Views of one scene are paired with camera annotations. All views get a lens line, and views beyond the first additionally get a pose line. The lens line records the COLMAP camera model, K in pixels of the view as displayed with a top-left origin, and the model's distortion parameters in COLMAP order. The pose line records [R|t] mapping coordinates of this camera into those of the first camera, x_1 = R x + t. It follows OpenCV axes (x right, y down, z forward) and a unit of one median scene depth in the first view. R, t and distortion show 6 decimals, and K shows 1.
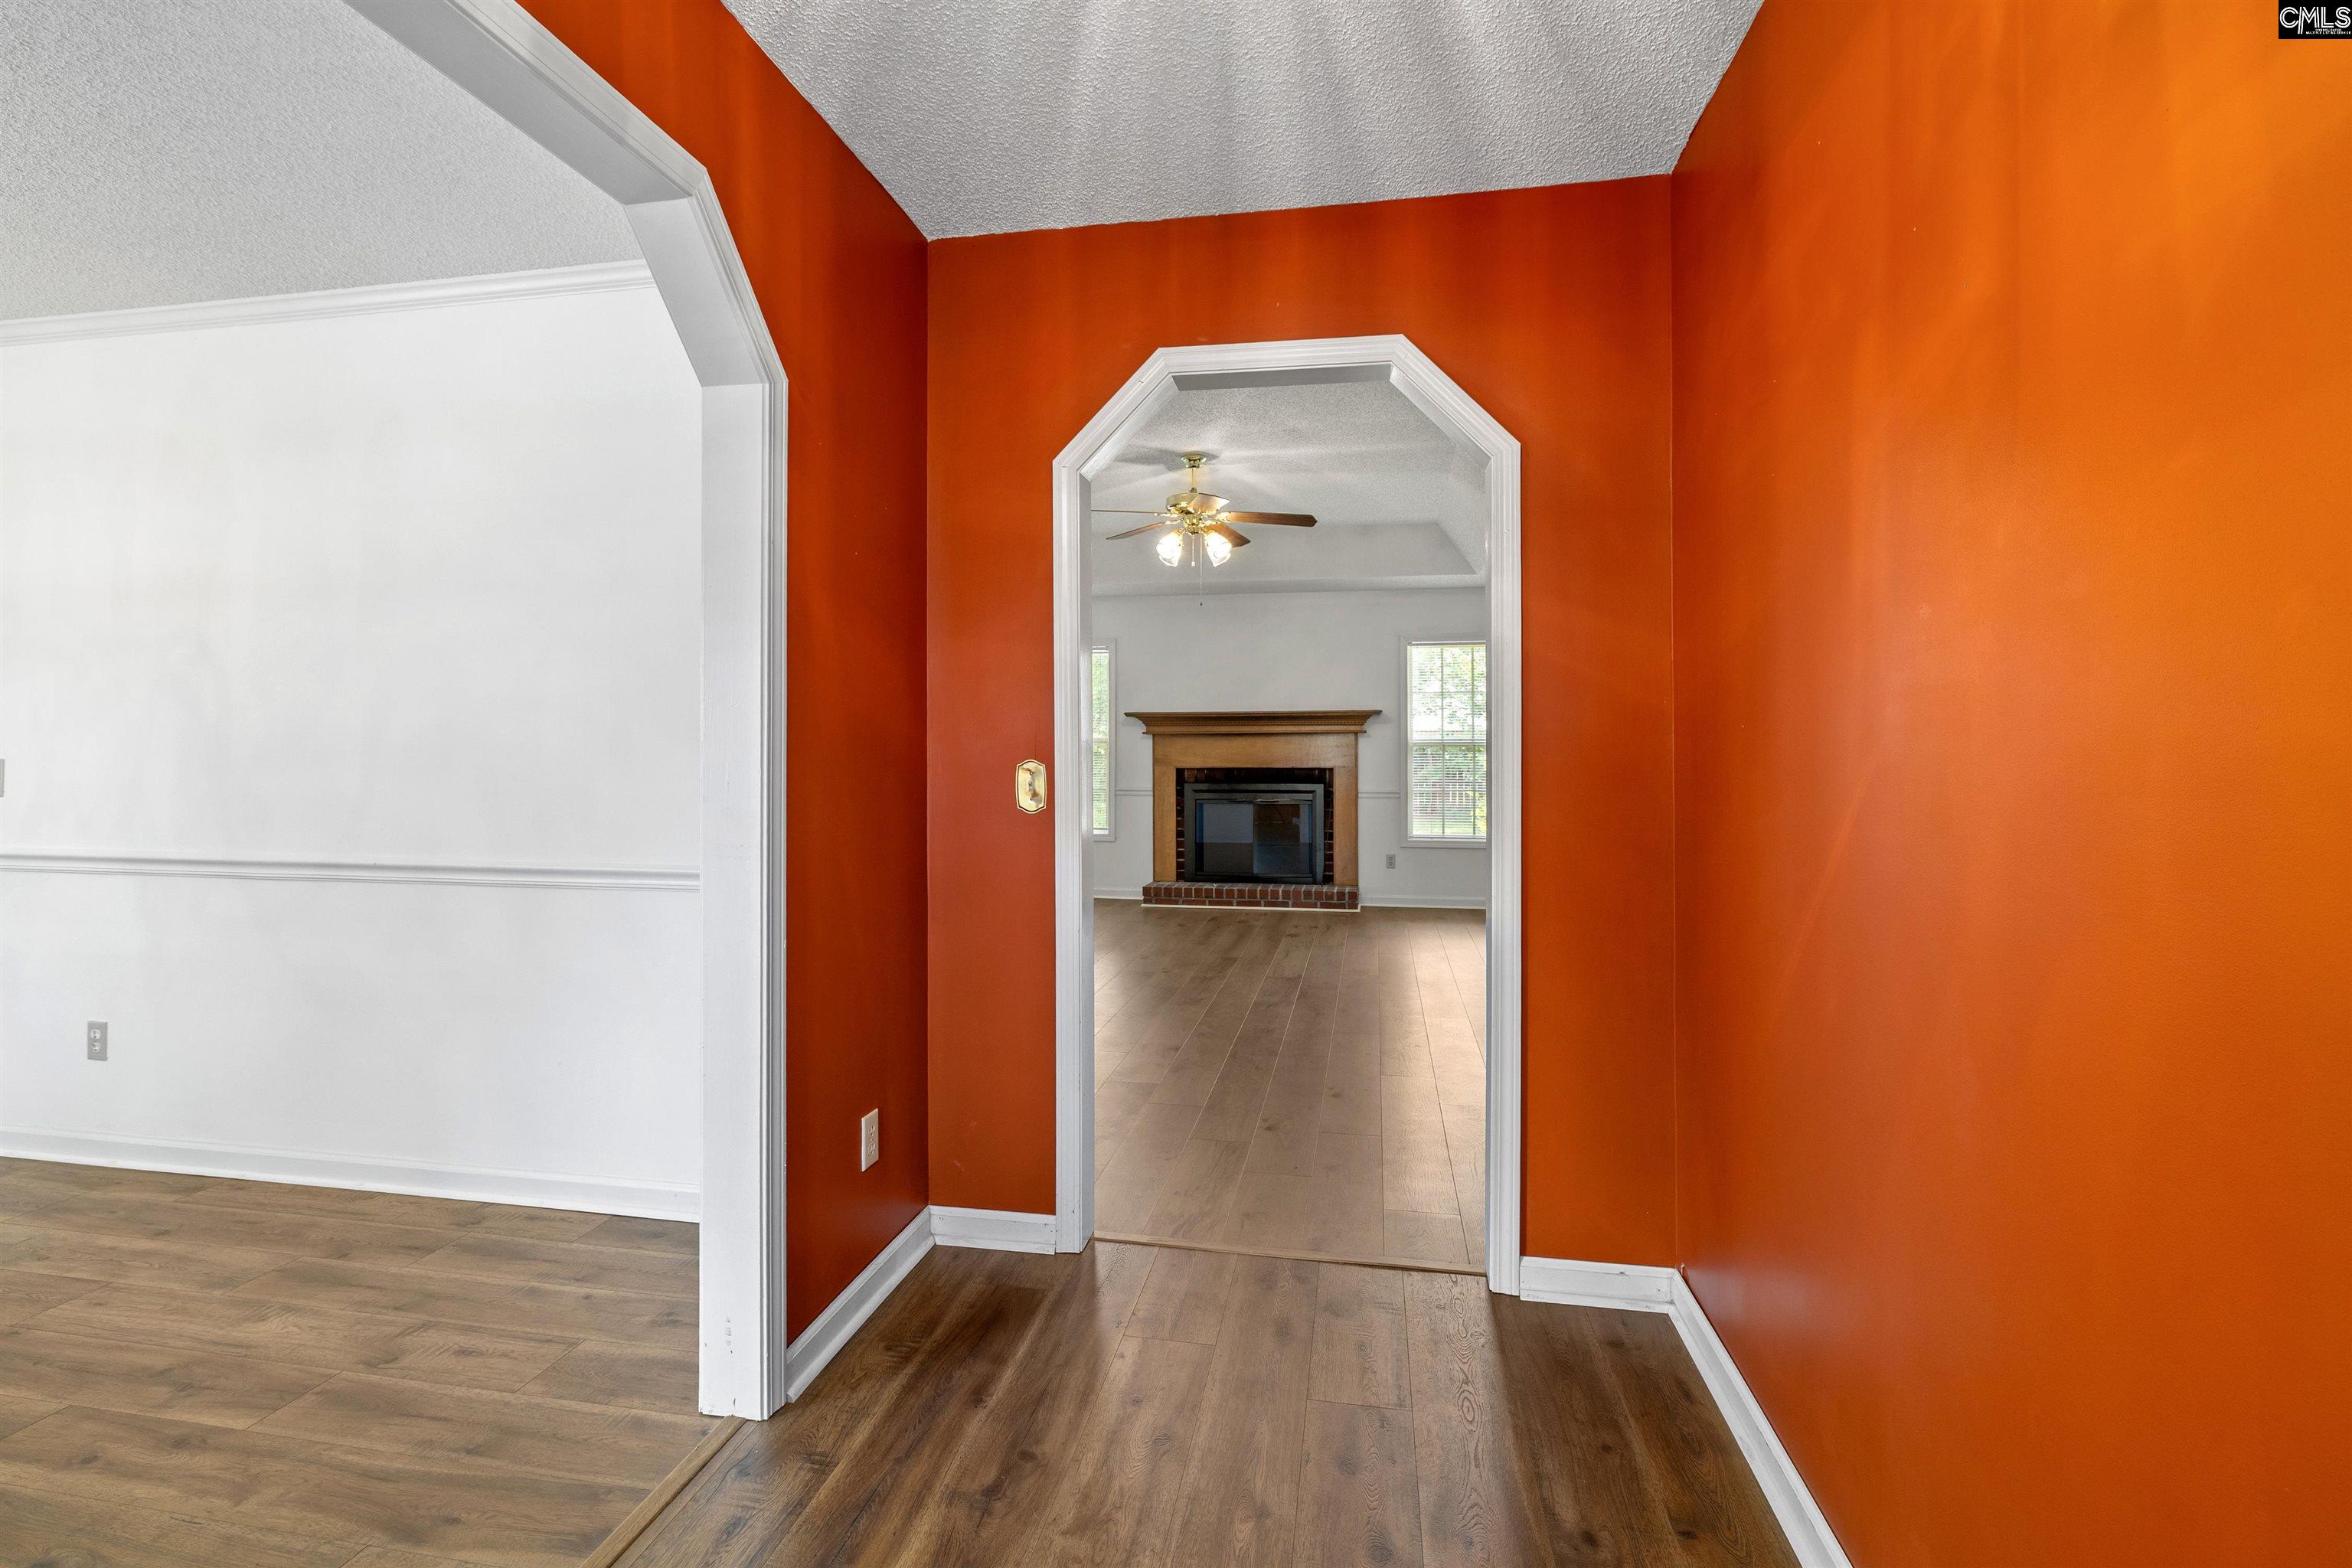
lens RADIAL K [[1078.5, 0, 1174.8], [0, 1078.5, 739.3], [0, 0, 1]] dist [-0.002979, -0.000571]
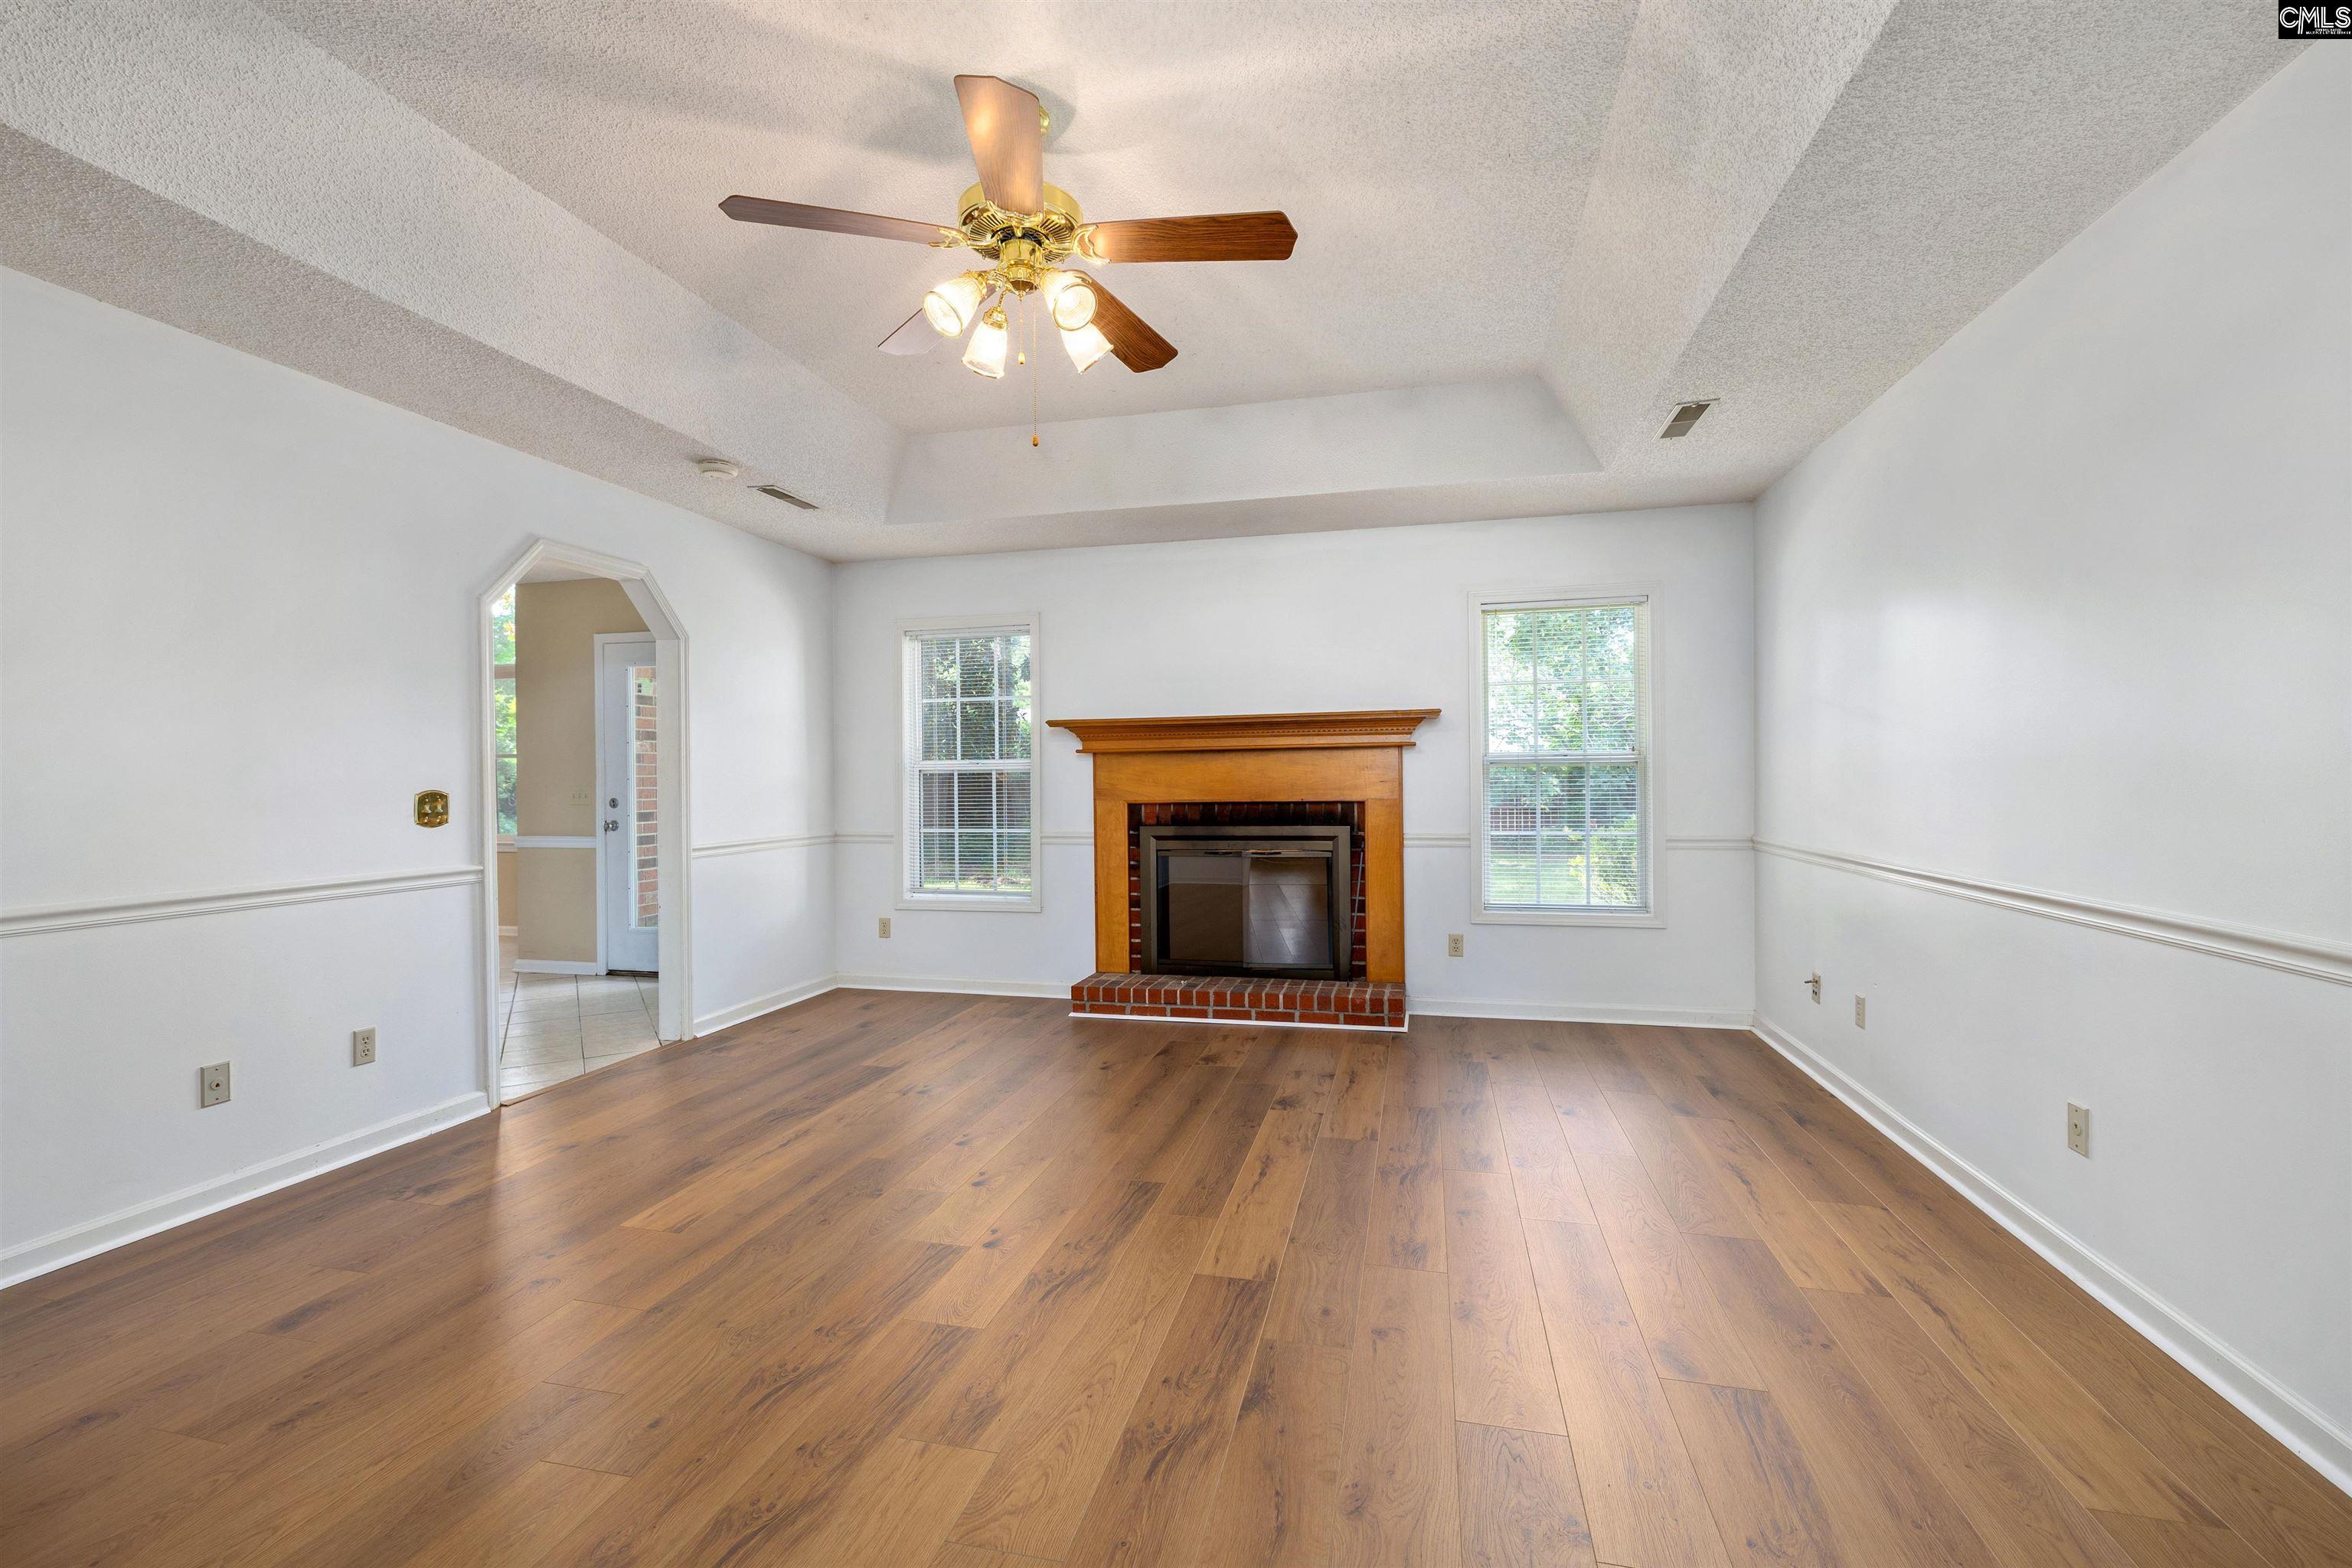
lens RADIAL K [[1028.5, 0, 1167.0], [0, 1028.5, 787.5], [0, 0, 1]] dist [0.004057, -0.001021]
pose [[0.998036, -0.009778, -0.061867, 0.066679], [0.010972, 0.999760, 0.018985, 0.005344], [0.061667, -0.019626, 0.997904, 0.375575]]
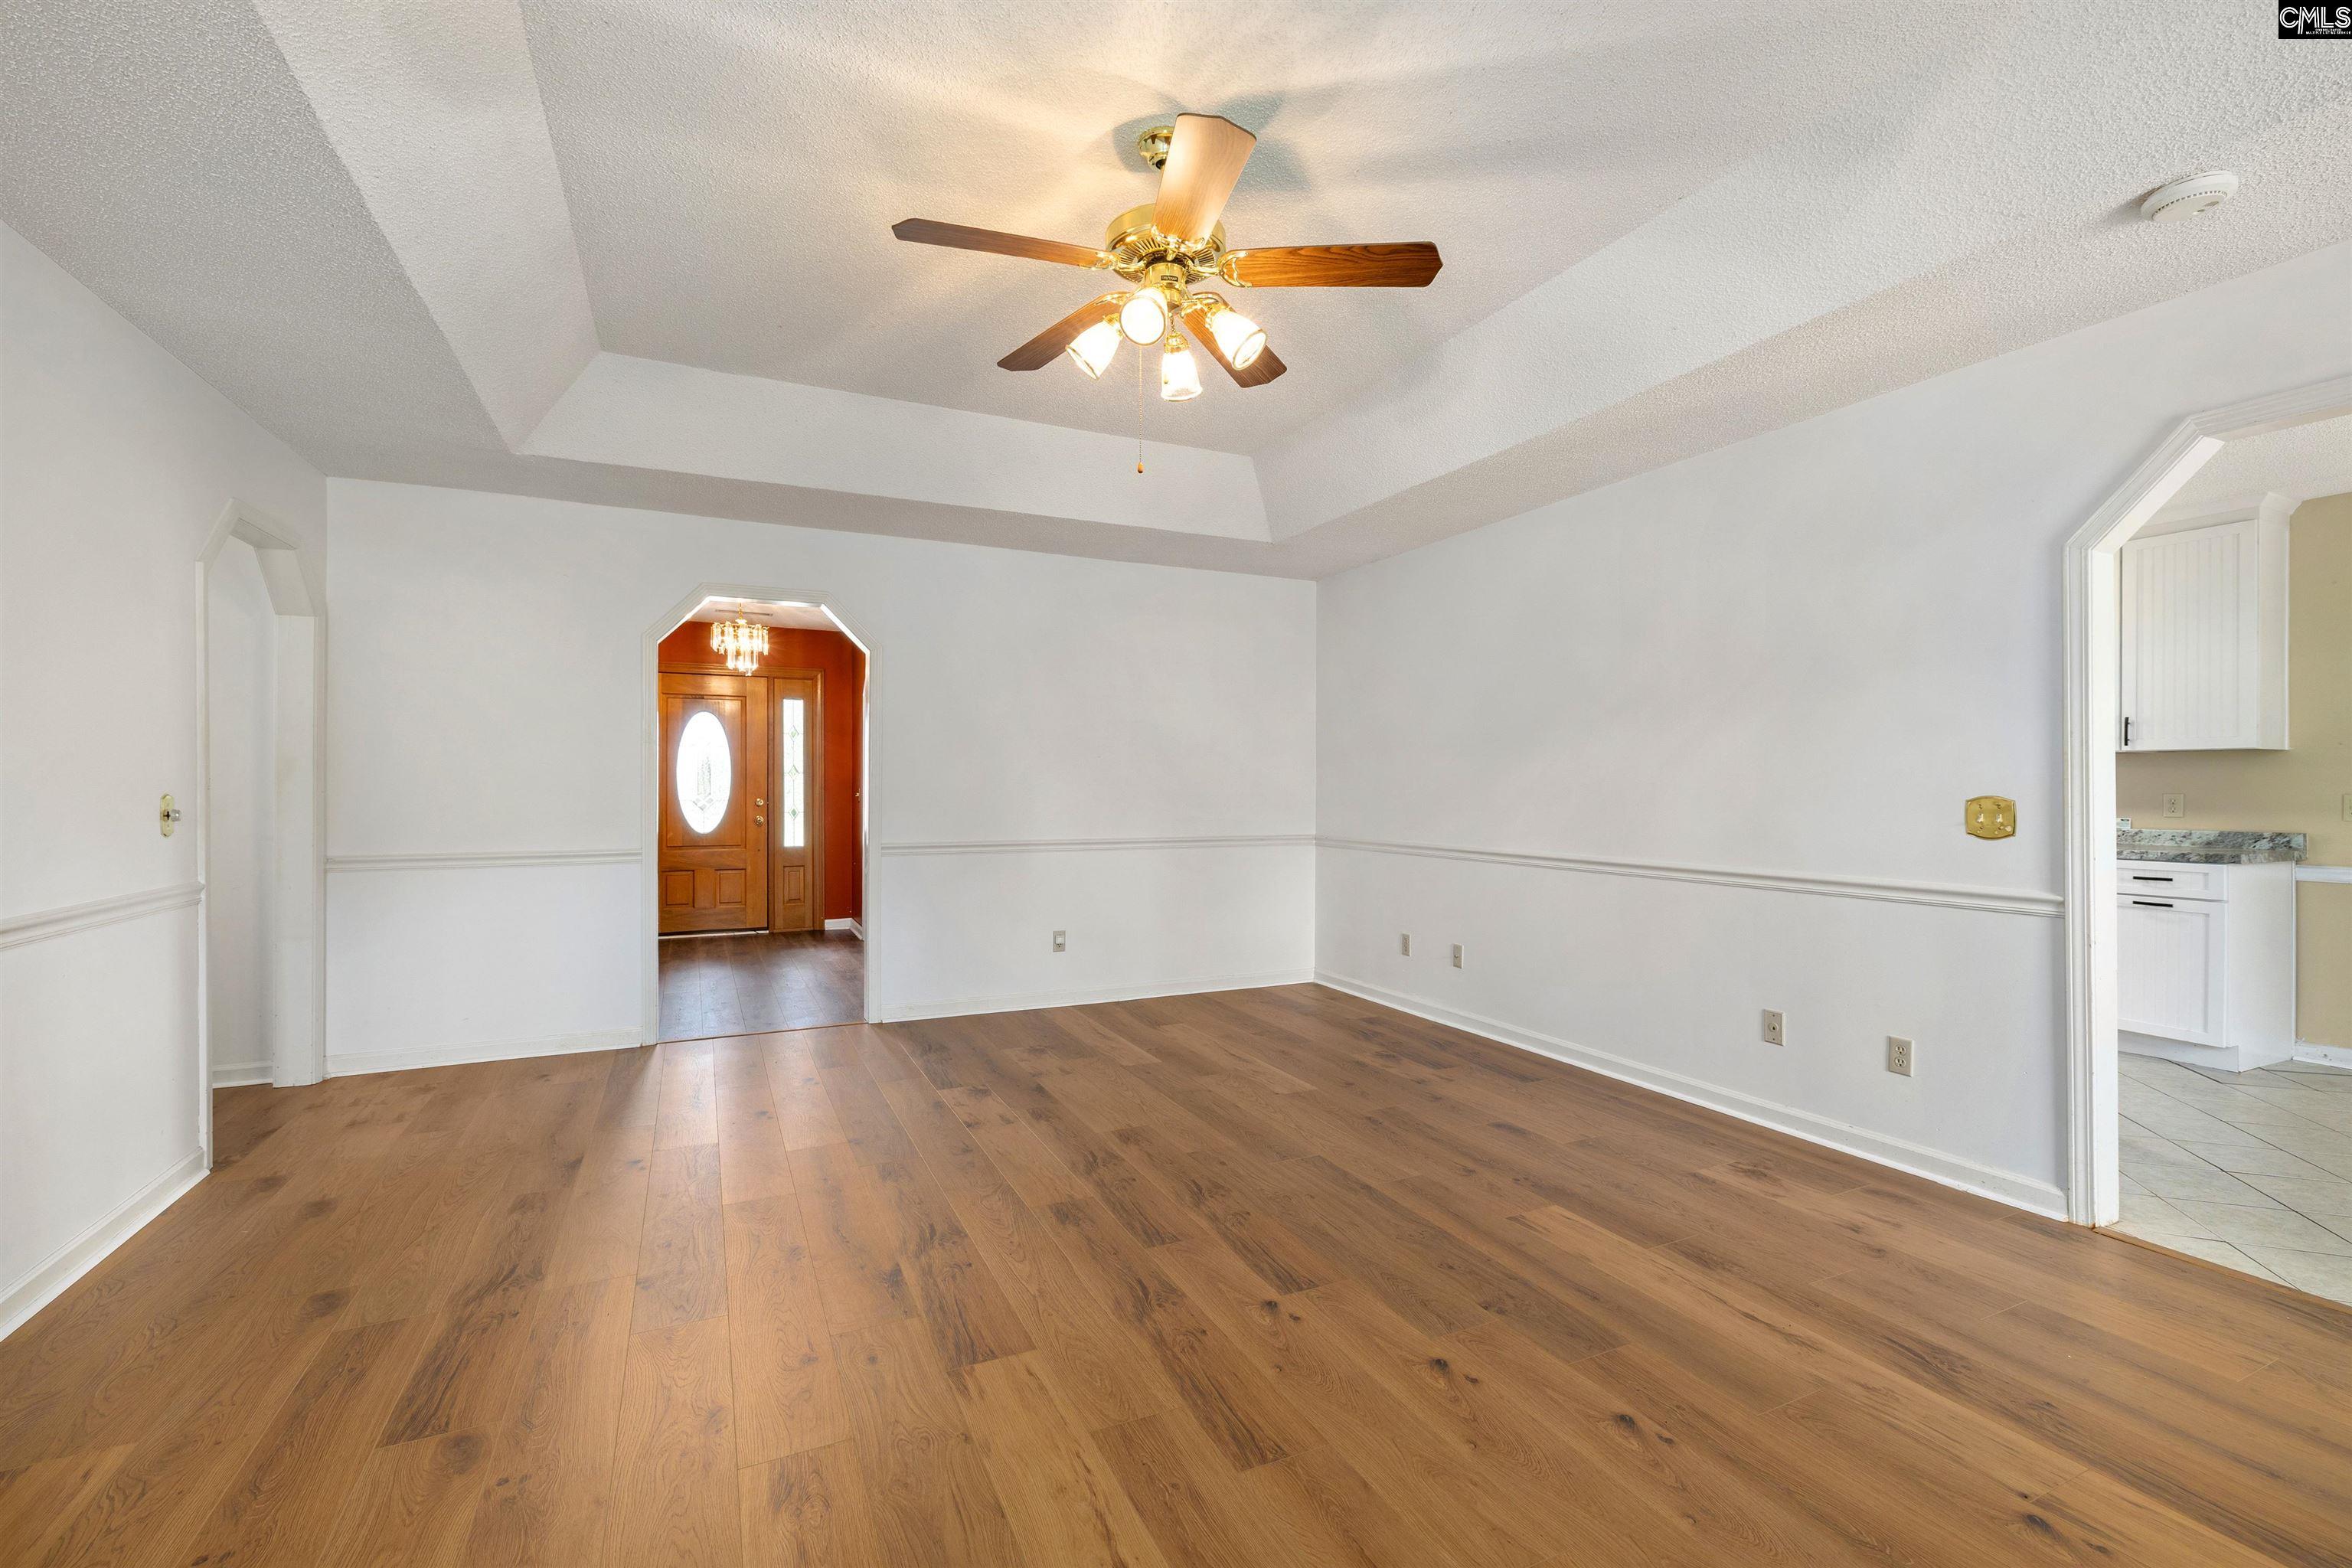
lens RADIAL K [[1028.5, 0, 1188.7], [0, 1028.5, 788.5], [0, 0, 1]] dist [0.004057, -0.001021]
pose [[-0.811046, -0.000923, -0.584982, 0.171355], [0.004386, 0.999961, -0.007658, 0.009671], [0.584966, -0.008777, -0.811010, 0.876722]]
